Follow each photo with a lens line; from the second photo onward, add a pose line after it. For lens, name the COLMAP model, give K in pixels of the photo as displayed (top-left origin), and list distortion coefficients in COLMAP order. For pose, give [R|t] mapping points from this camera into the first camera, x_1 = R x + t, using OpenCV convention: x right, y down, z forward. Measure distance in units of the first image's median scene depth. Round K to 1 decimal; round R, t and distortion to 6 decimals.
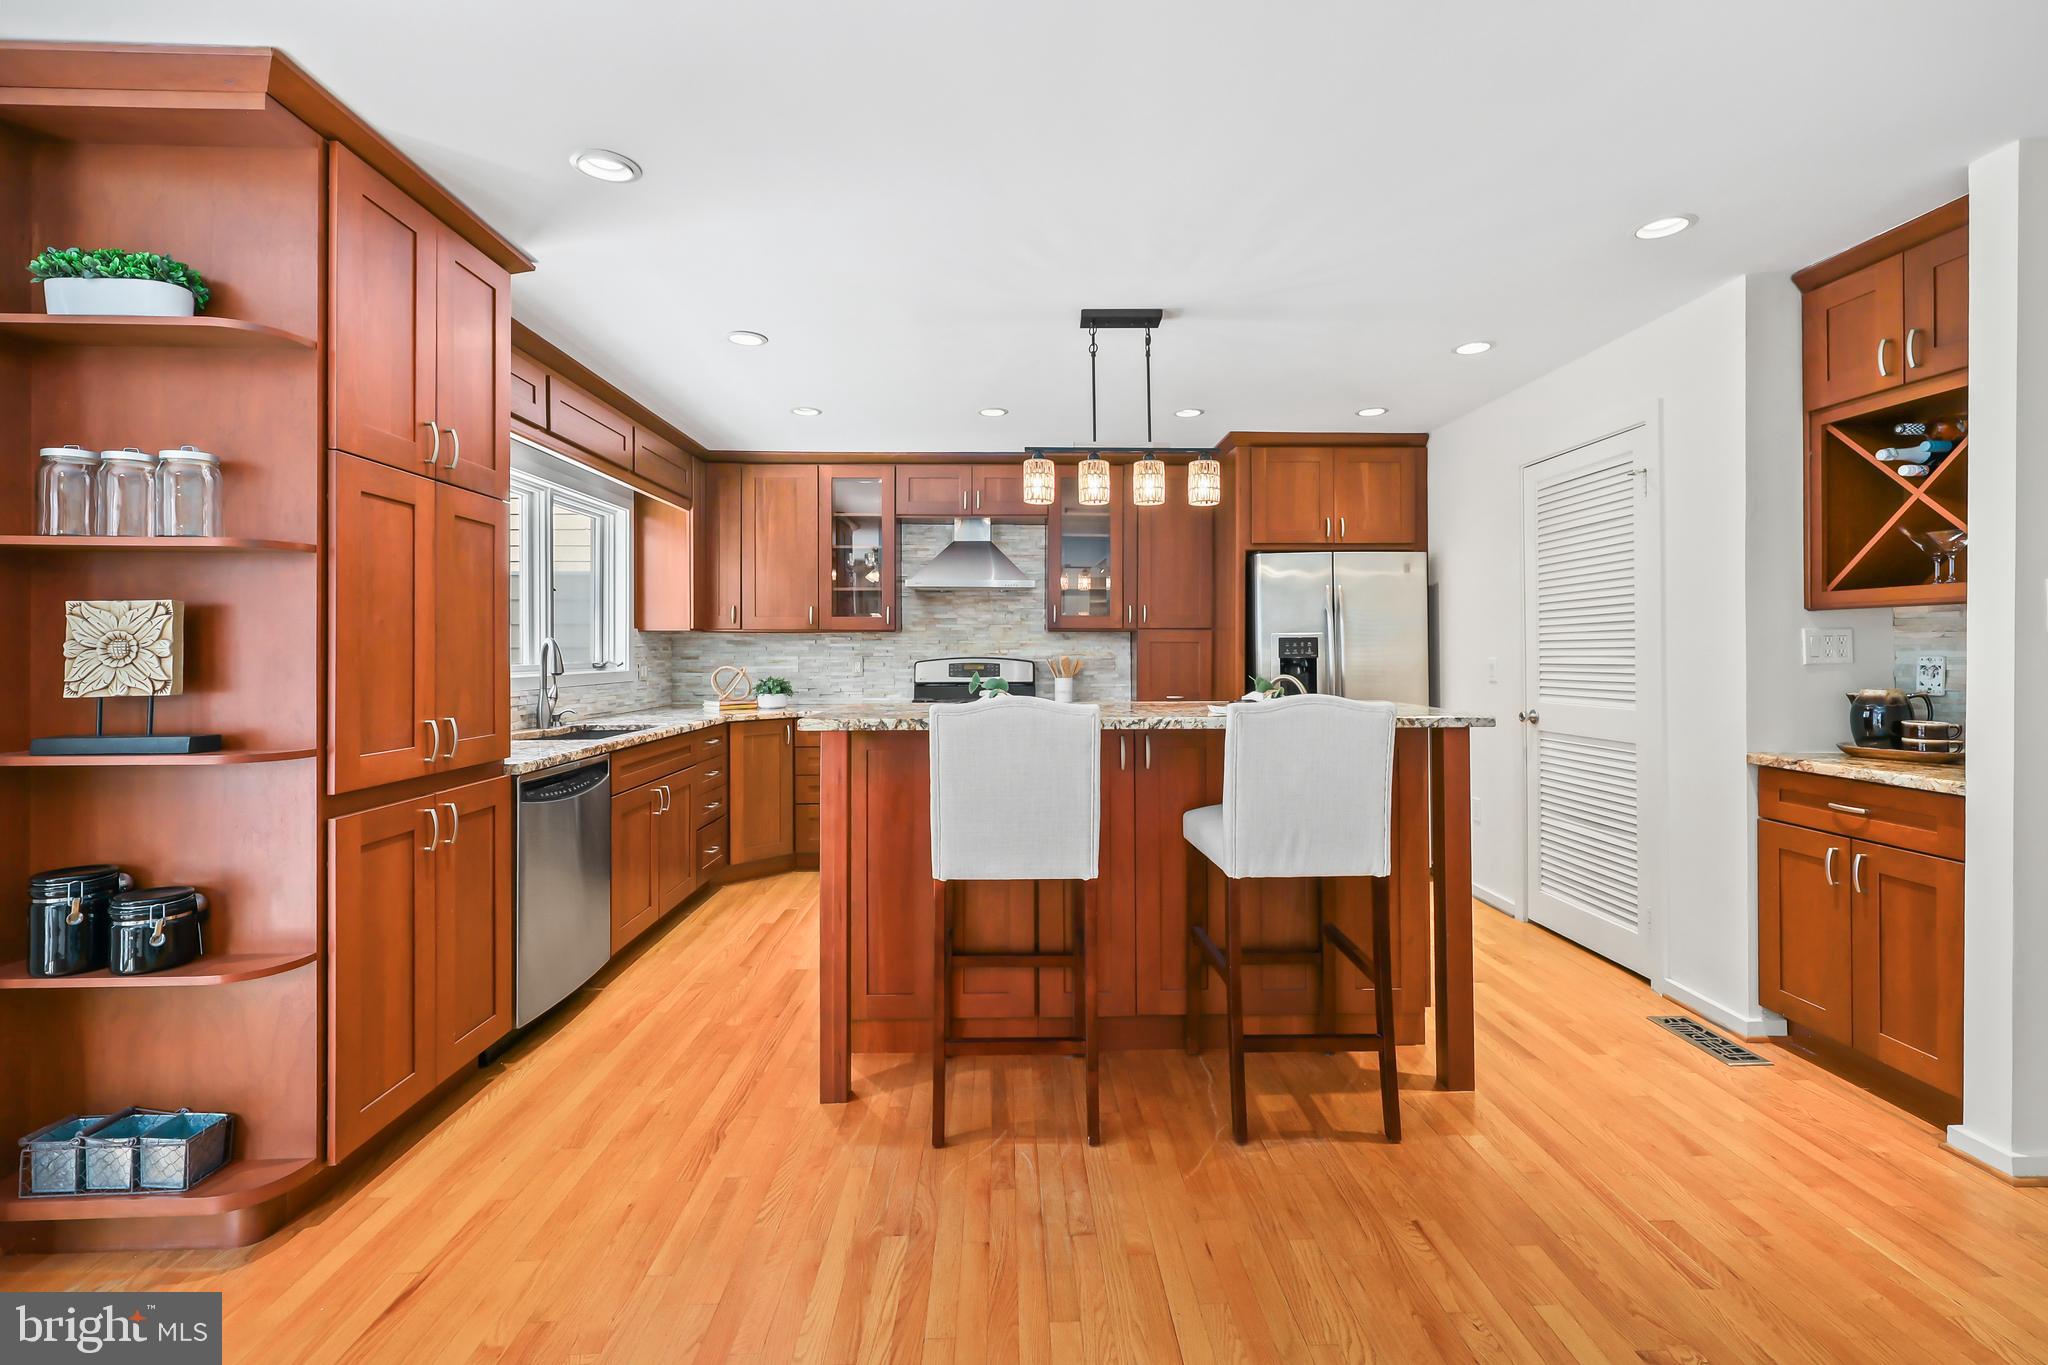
lens RADIAL K [[867.2, 0, 1029.5], [0, 867.2, 650.2], [0, 0, 1]] dist [-0.000505, -0.000280]
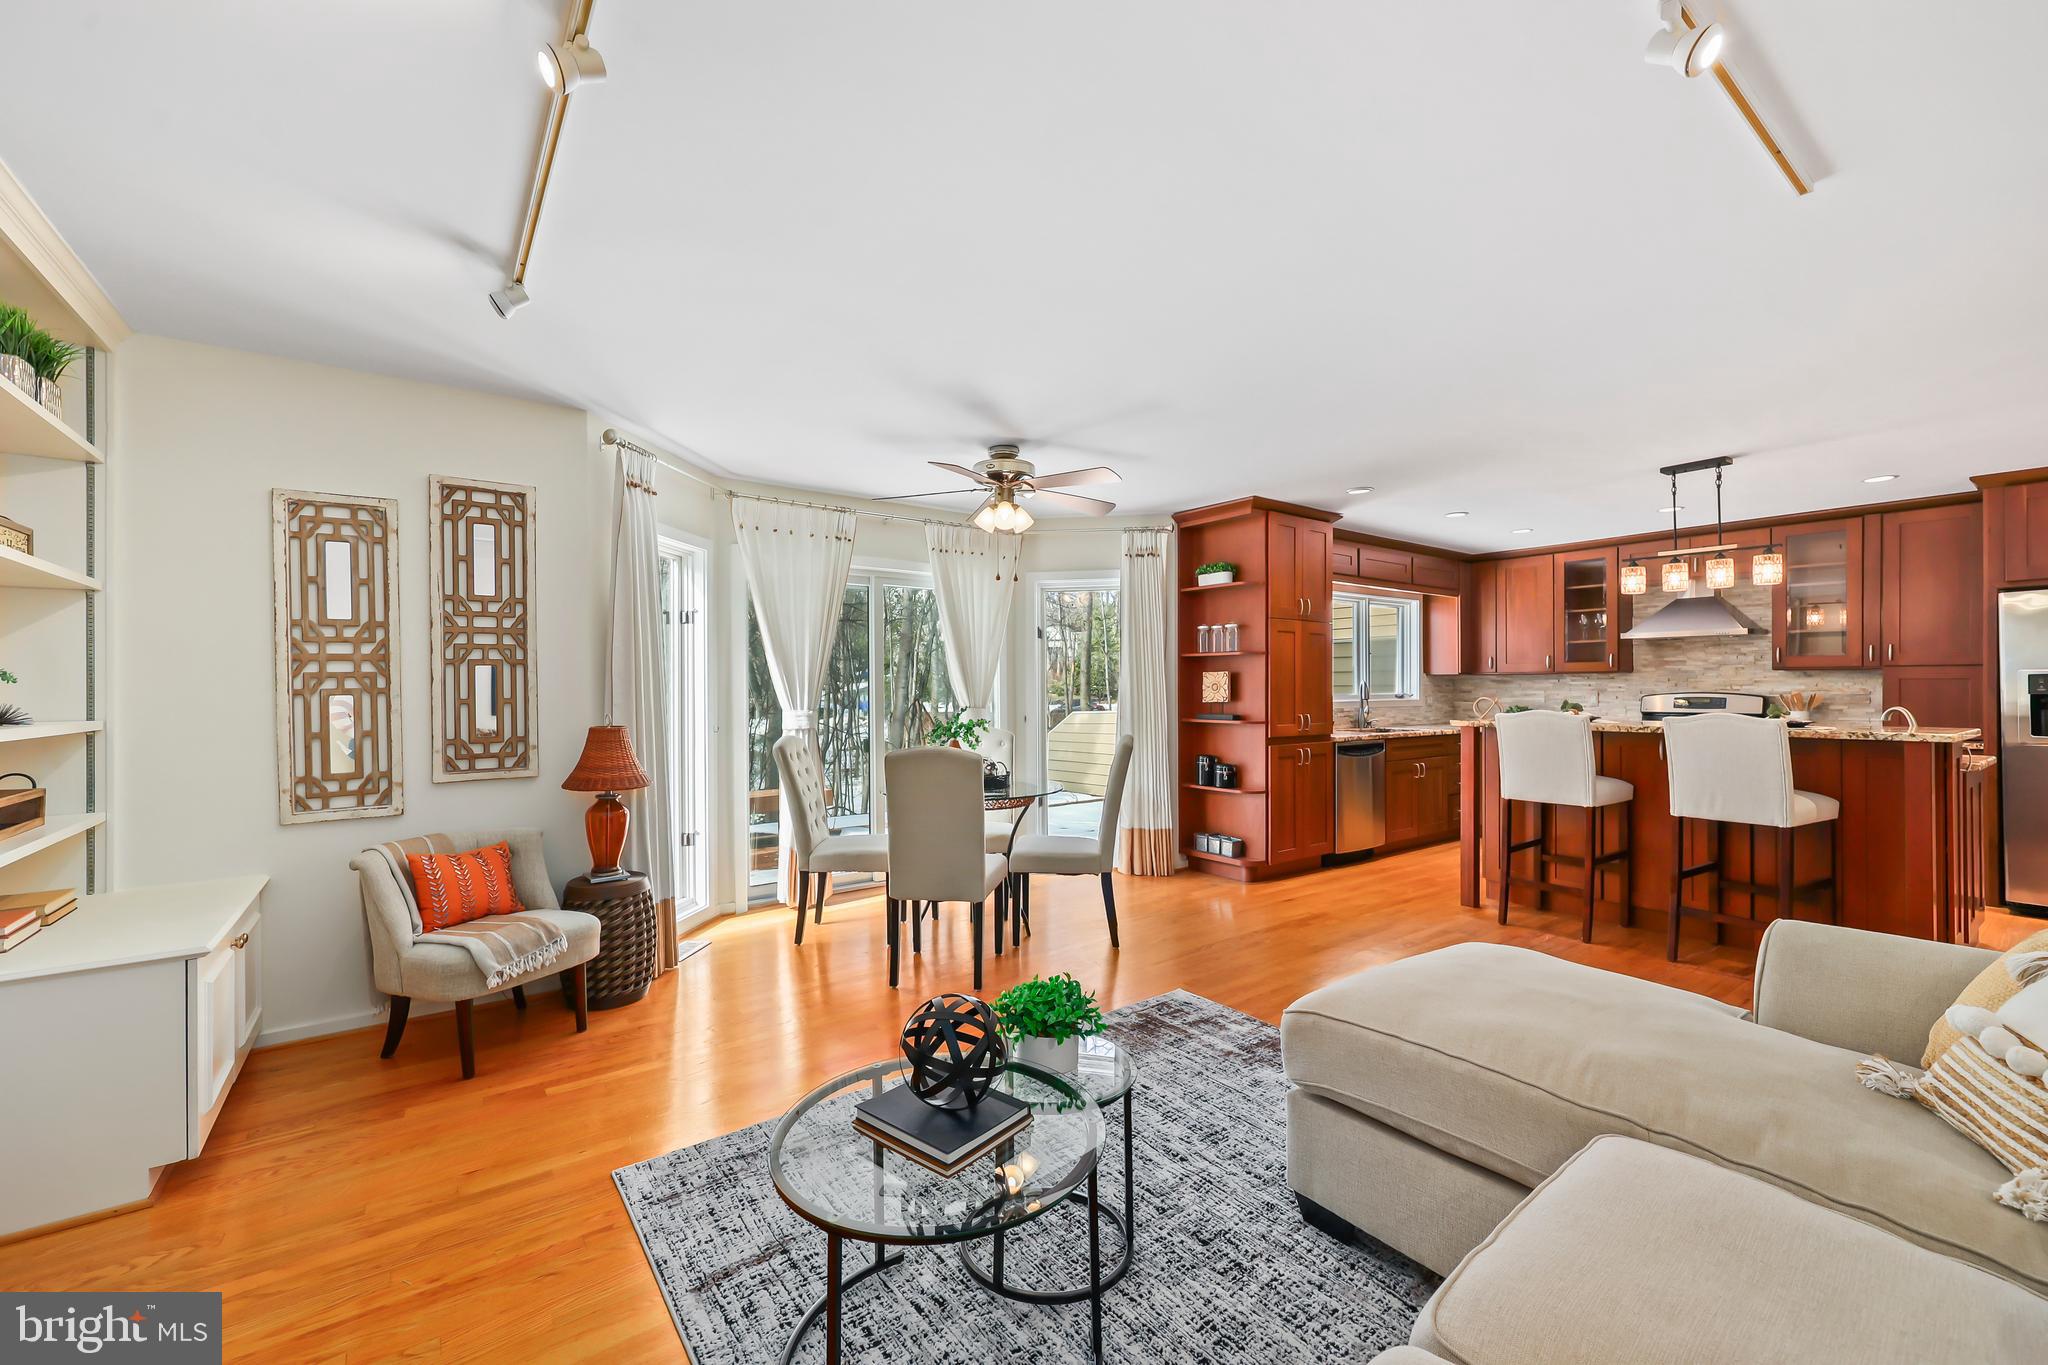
lens RADIAL K [[830.2, 0, 1026.5], [0, 830.2, 685.6], [0, 0, 1]] dist [0.001025, 0.000021]
pose [[0.569040, -0.001792, -0.822308, 0.558506], [0.001854, 0.999998, -0.000896, -0.003040], [0.822308, -0.001015, 0.569042, -0.685611]]
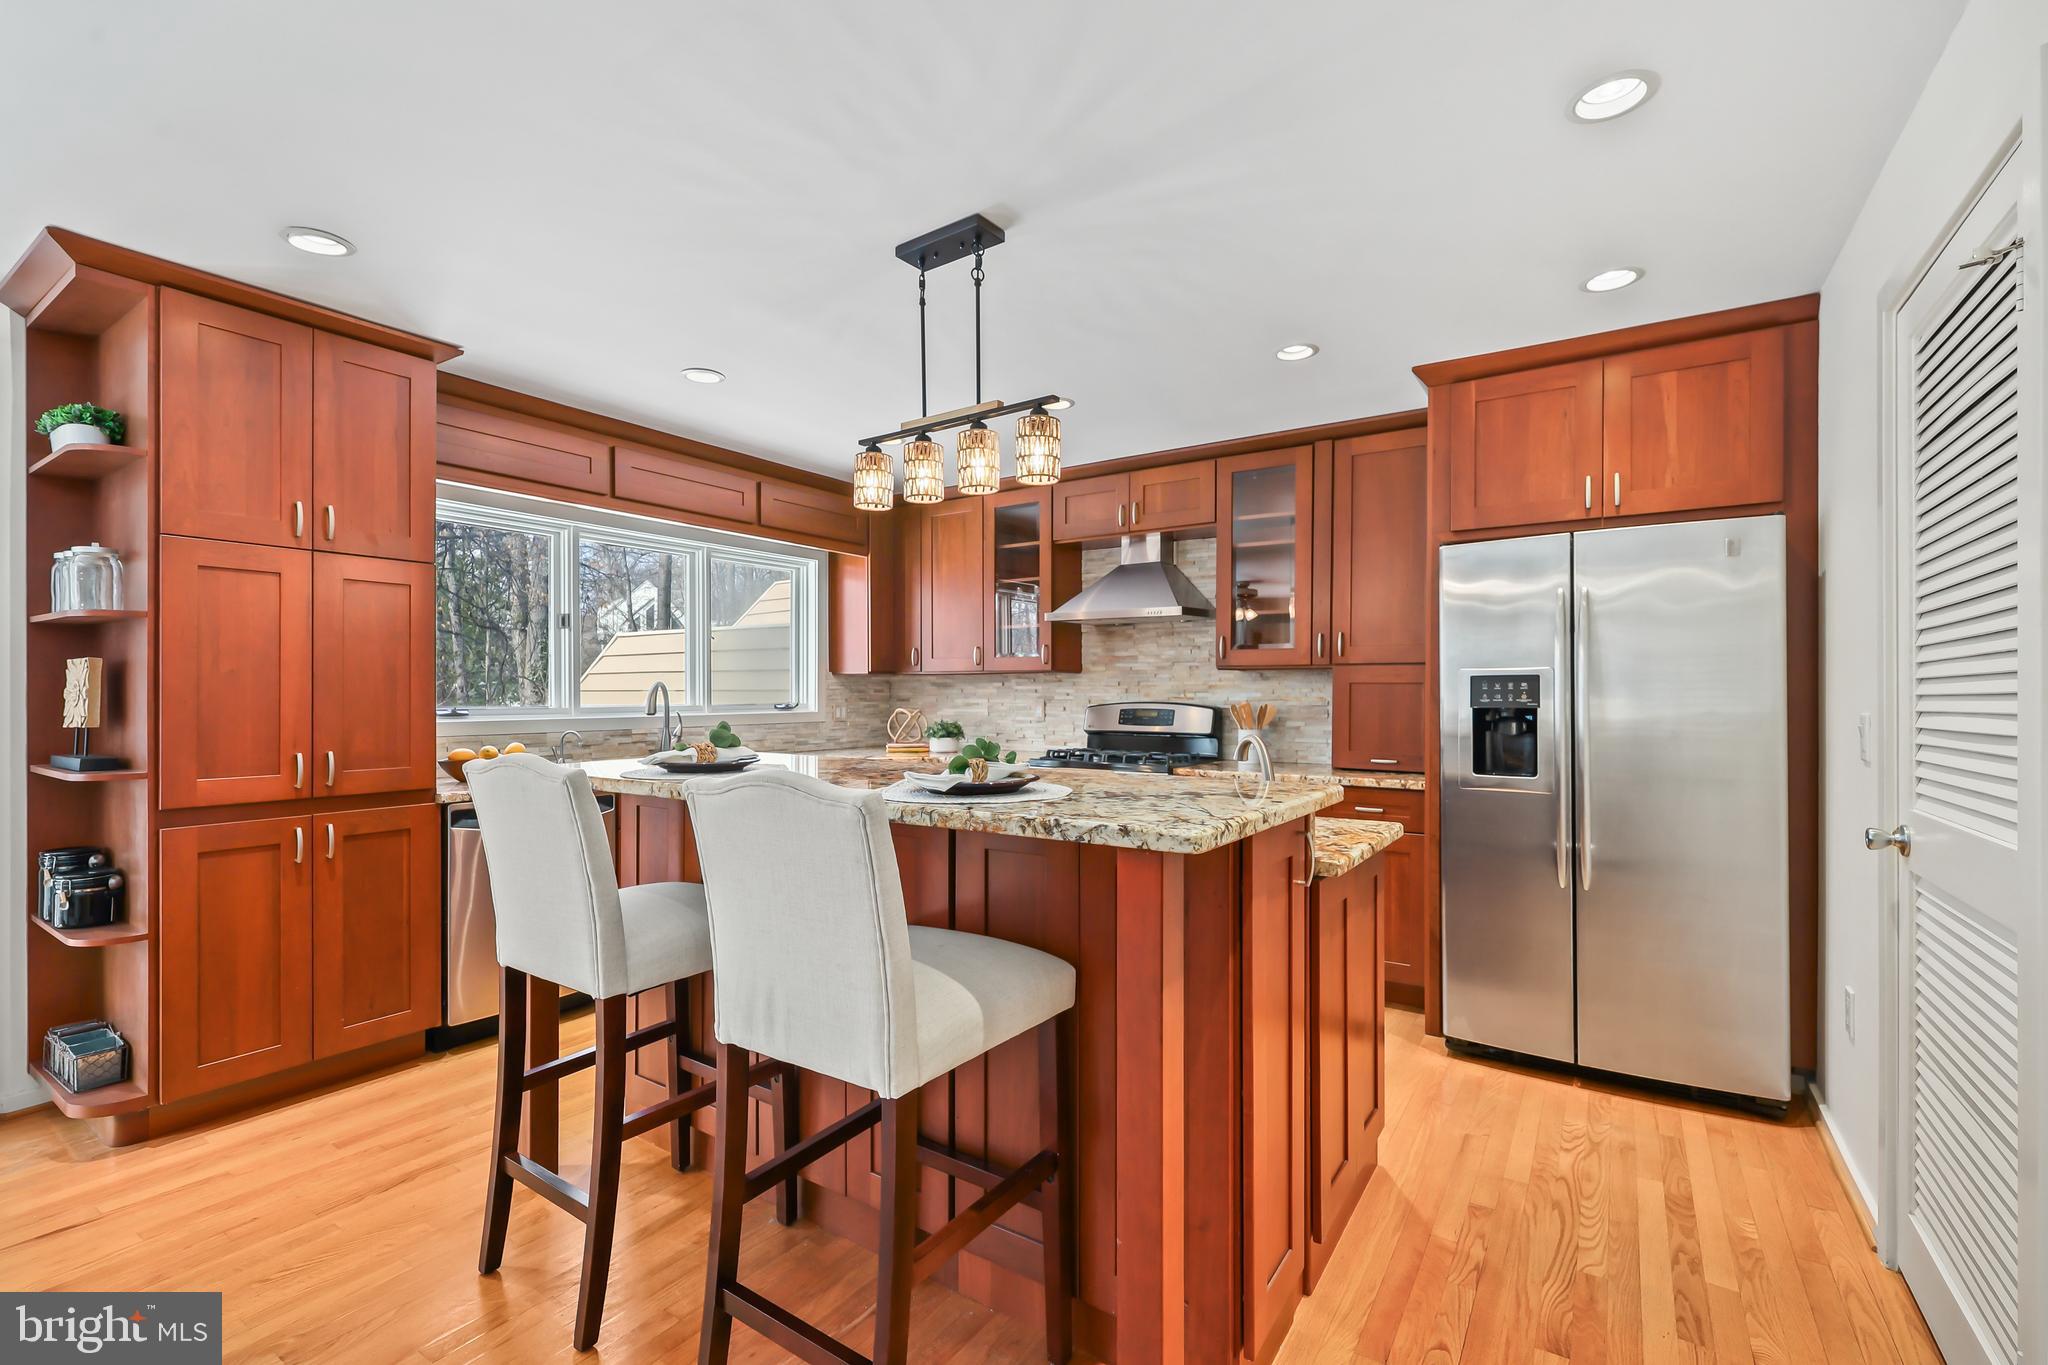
lens RADIAL K [[883.7, 0, 1033.5], [0, 883.7, 701.3], [0, 0, 1]] dist [0.002834, 0.000188]
pose [[0.816747, 0.008049, -0.576939, 0.531097], [-0.001286, 0.999926, 0.012130, -0.003921], [0.576994, -0.009165, 0.816697, 0.375429]]
